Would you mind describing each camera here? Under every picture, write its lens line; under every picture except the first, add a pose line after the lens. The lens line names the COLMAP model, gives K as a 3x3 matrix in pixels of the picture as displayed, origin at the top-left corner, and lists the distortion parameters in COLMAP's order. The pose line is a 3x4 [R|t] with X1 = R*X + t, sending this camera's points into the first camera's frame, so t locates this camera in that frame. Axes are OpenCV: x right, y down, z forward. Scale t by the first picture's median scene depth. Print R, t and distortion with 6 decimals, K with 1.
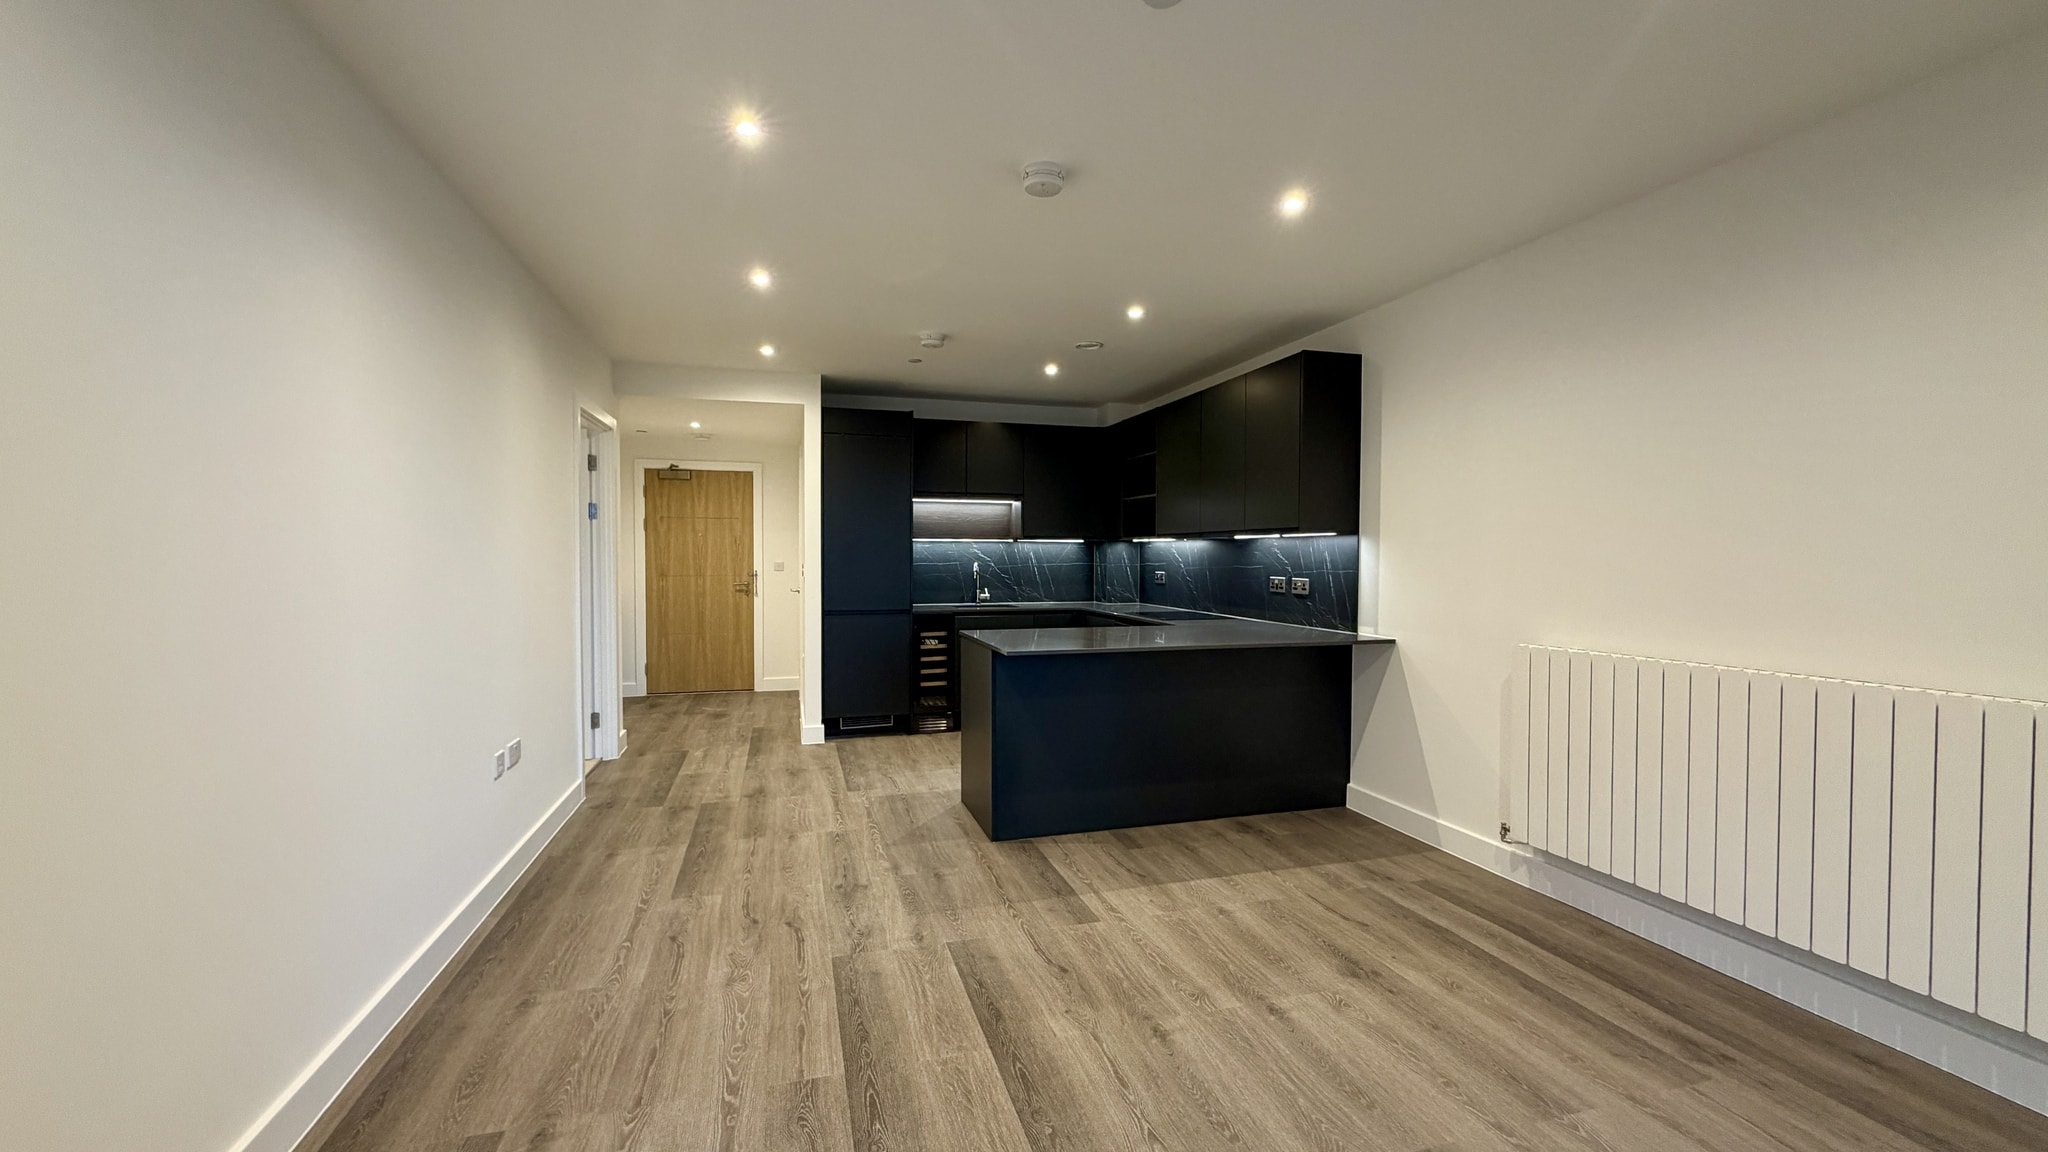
lens RADIAL K [[813.7, 0, 1015.9], [0, 813.7, 575.6], [0, 0, 1]] dist [0.000360, -0.000312]
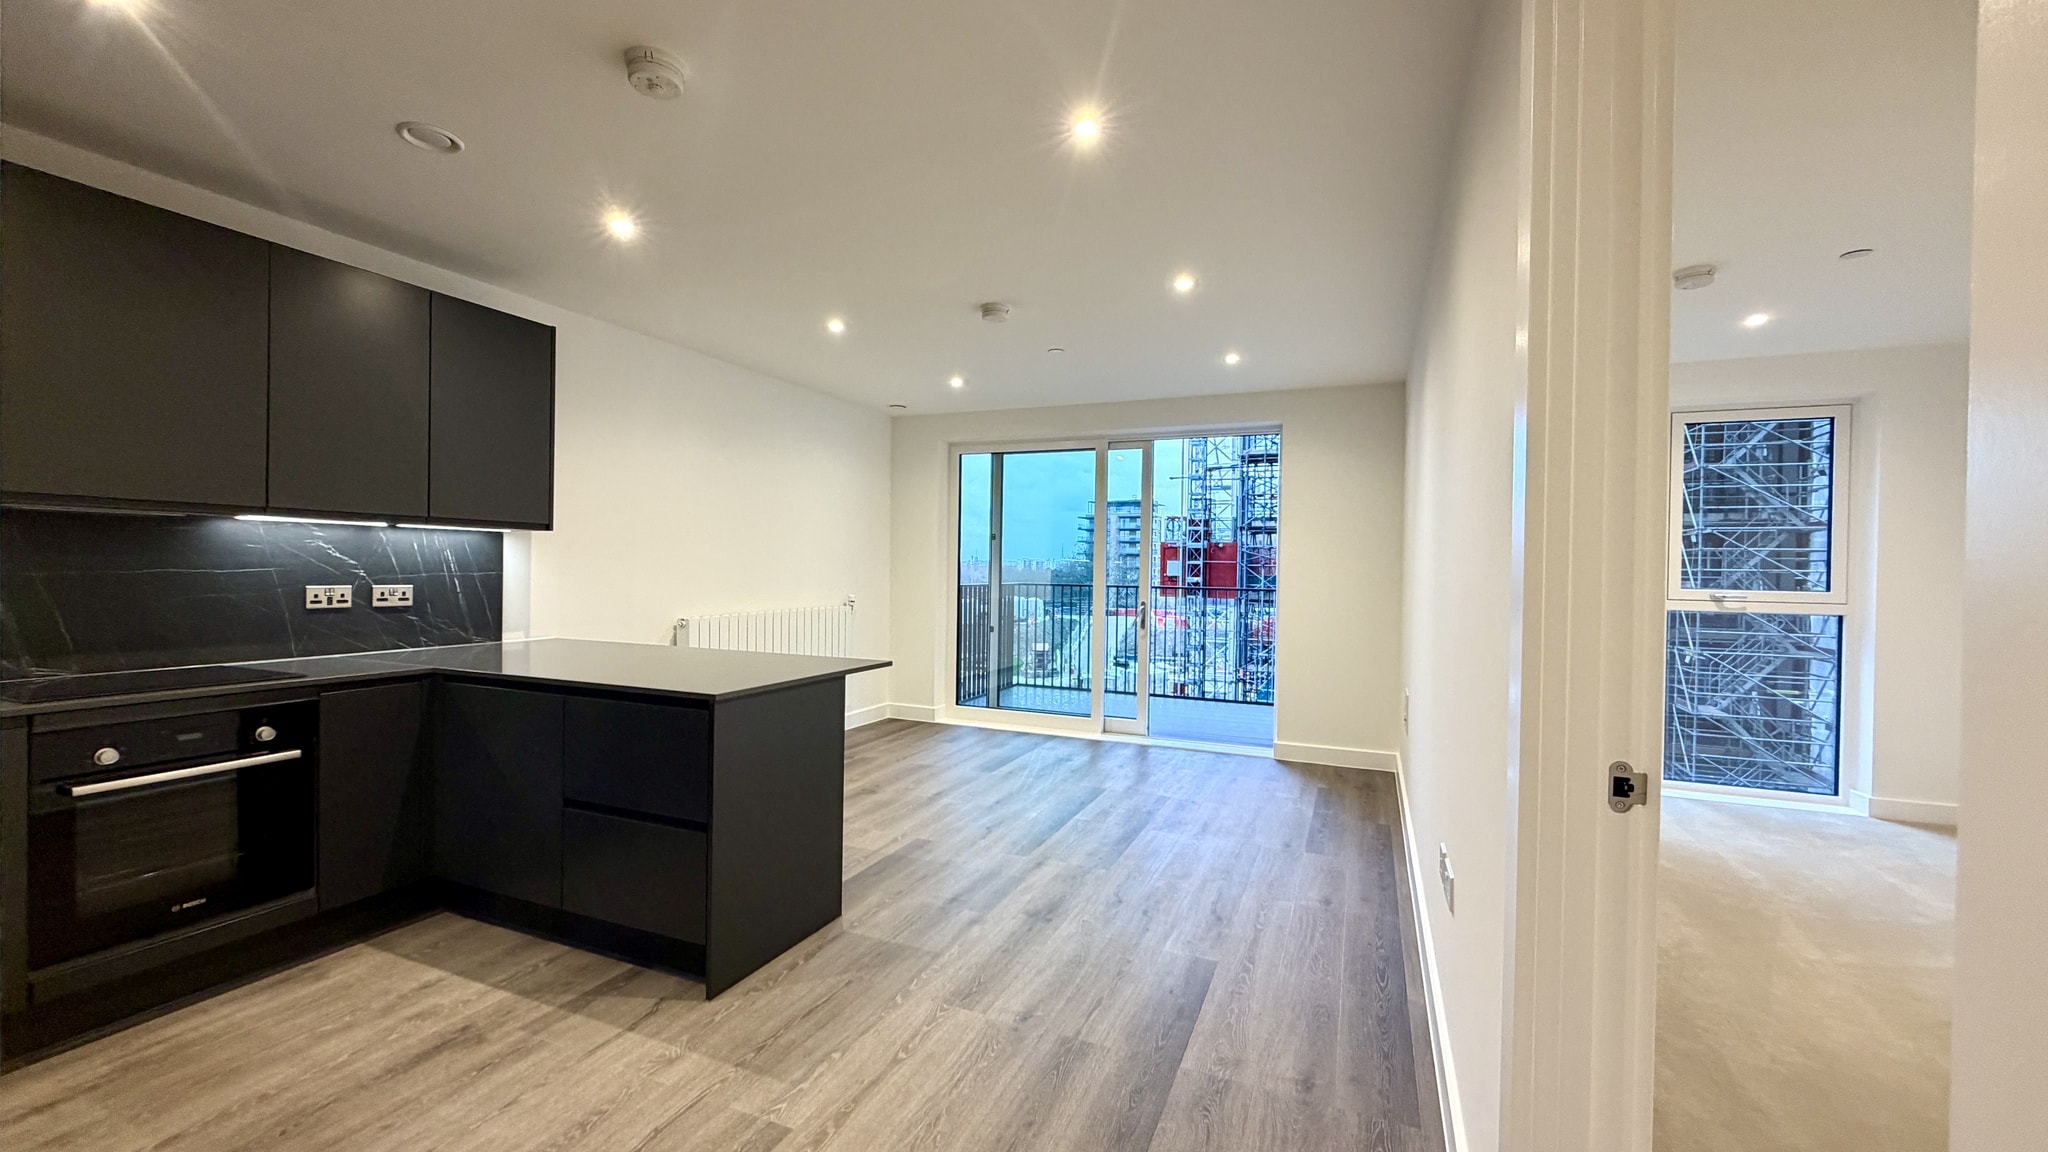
lens RADIAL K [[813.7, 0, 1015.9], [0, 813.7, 575.6], [0, 0, 1]] dist [0.000360, -0.000312]
pose [[-0.776540, -0.020576, 0.629732, -0.660162], [-0.001060, 0.999508, 0.031350, -0.035150], [-0.630067, 0.023677, -0.776180, 1.494617]]
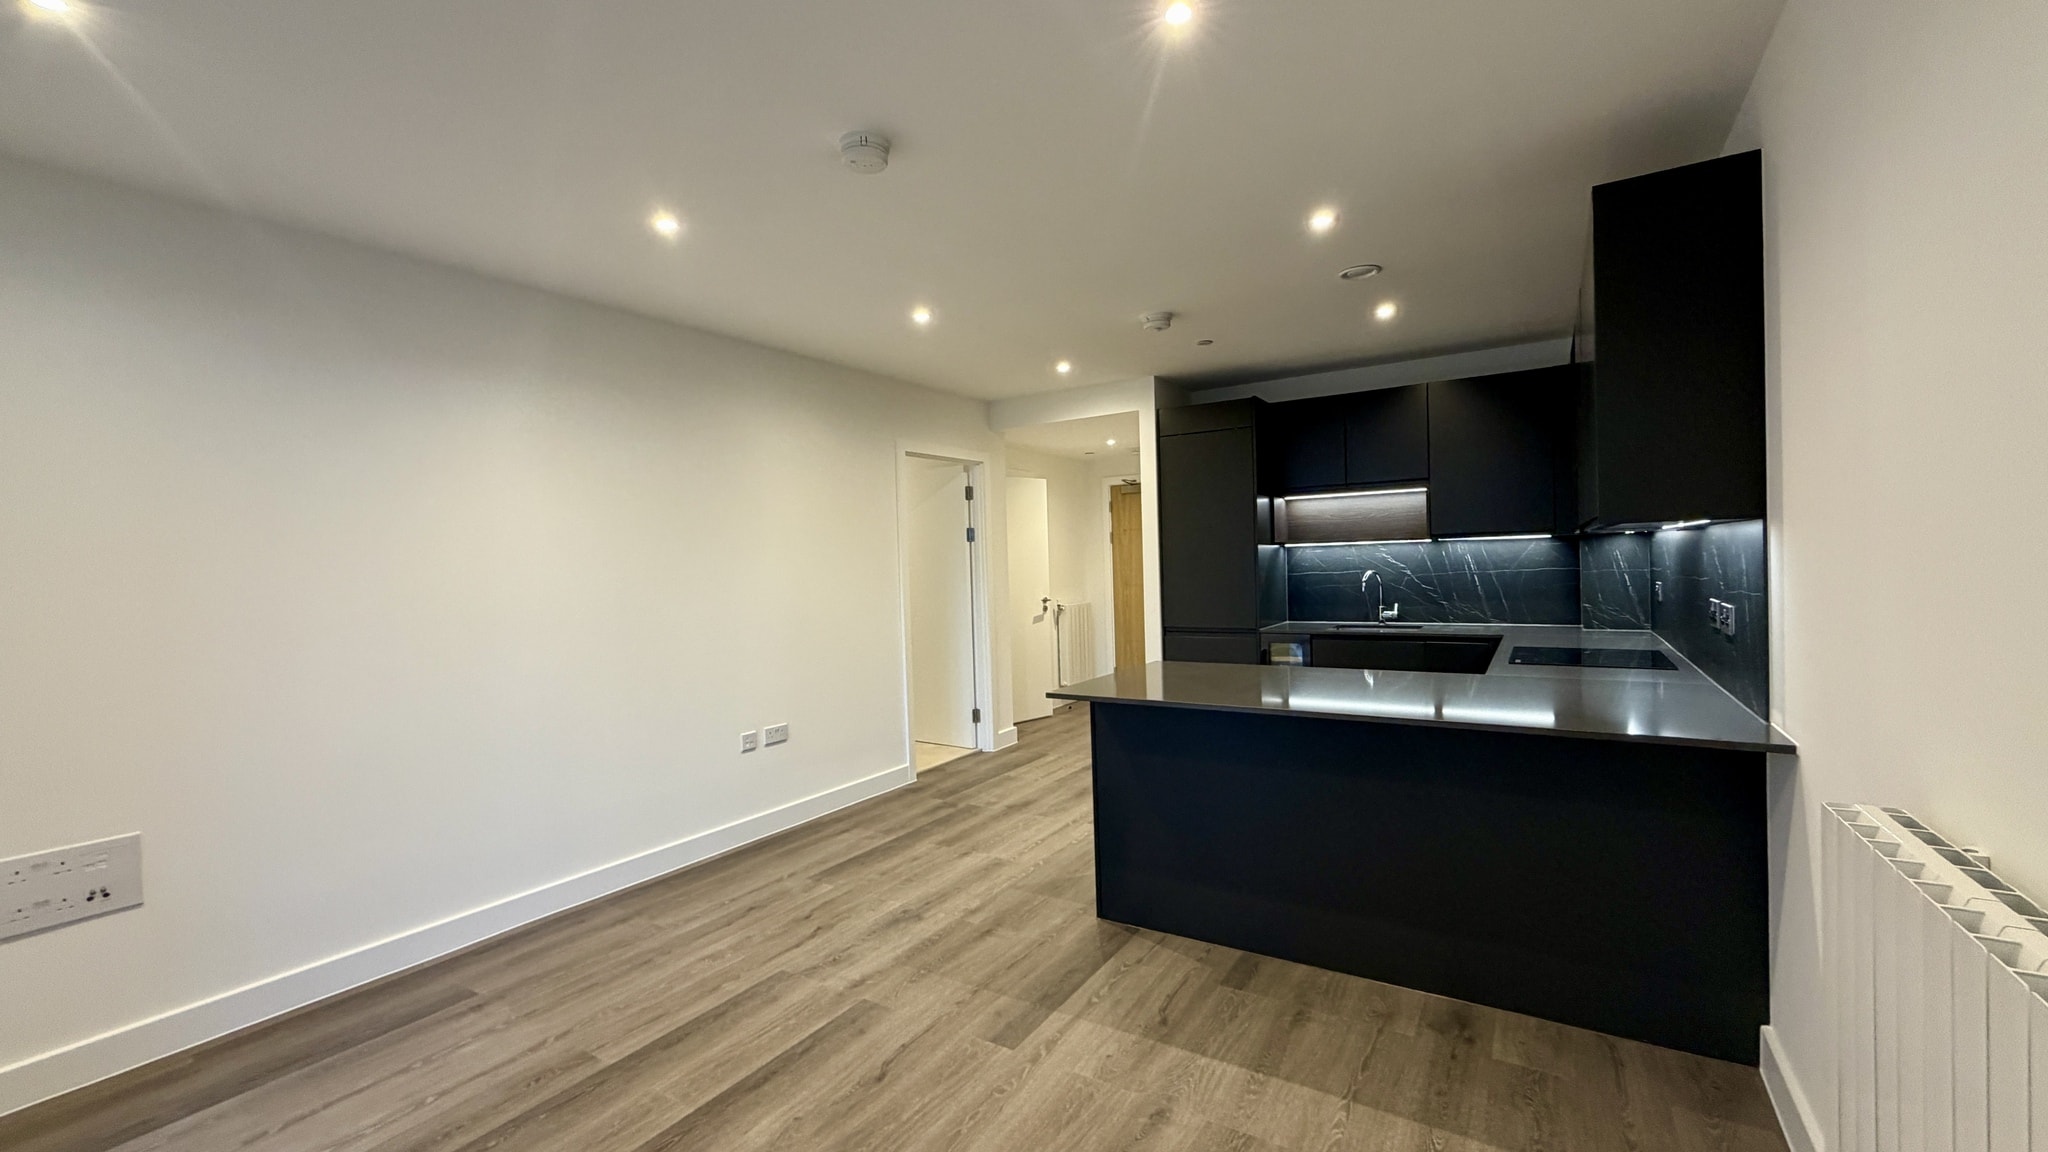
lens RADIAL K [[824.2, 0, 1014.6], [0, 824.2, 575.0], [0, 0, 1]] dist [0.001465, 0.000007]
pose [[0.658596, -0.010527, -0.752423, 0.551899], [0.012484, 0.999917, -0.003062, -0.023917], [0.752393, -0.007376, 0.658673, 0.374112]]
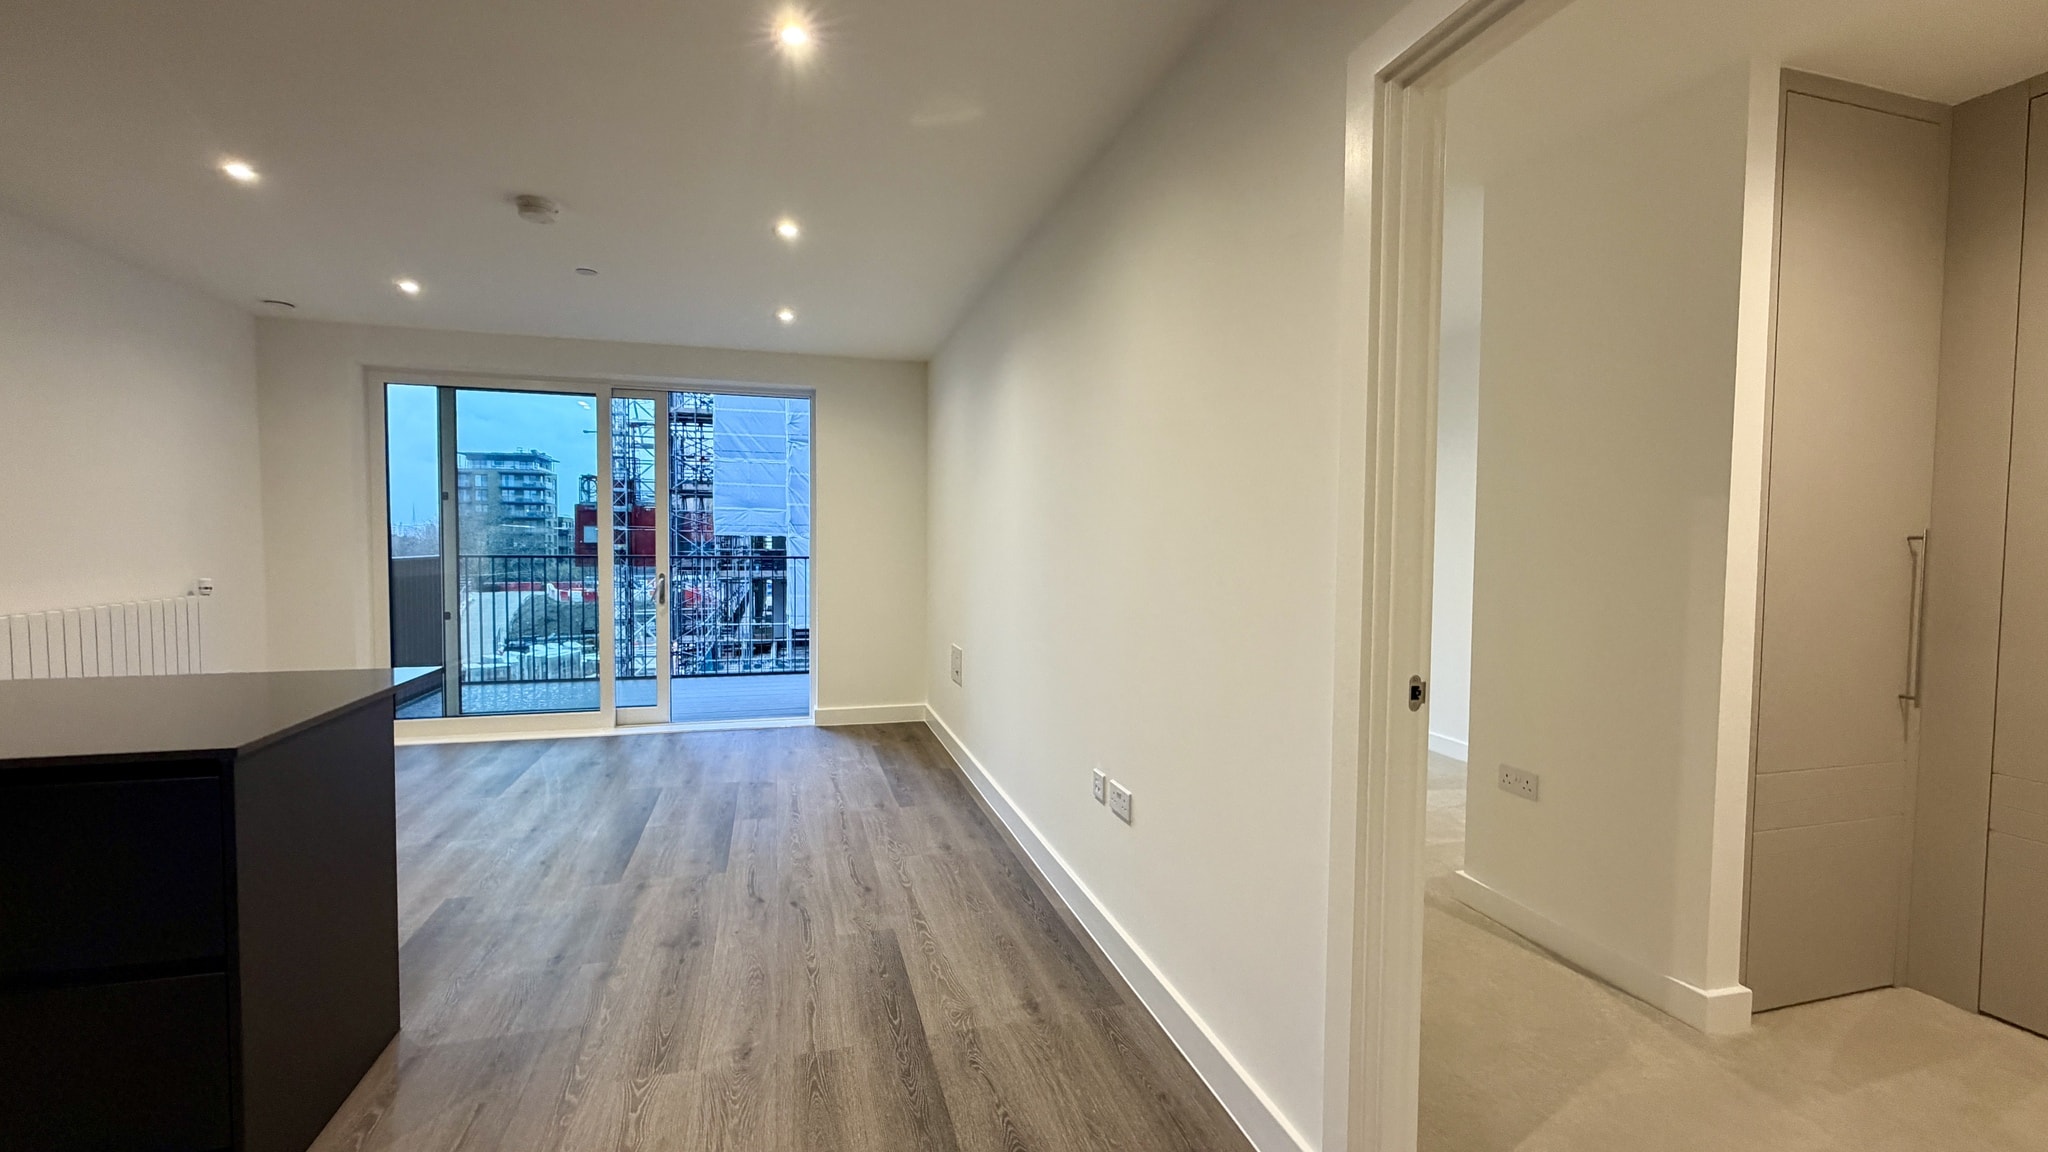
lens RADIAL K [[829.5, 0, 1016.7], [0, 829.5, 574.5], [0, 0, 1]] dist [-0.000639, -0.000156]
pose [[-0.999936, -0.010627, -0.003870, -0.455492], [-0.010865, 0.997654, 0.067587, -0.037250], [0.003142, 0.067625, -0.997706, 1.548196]]
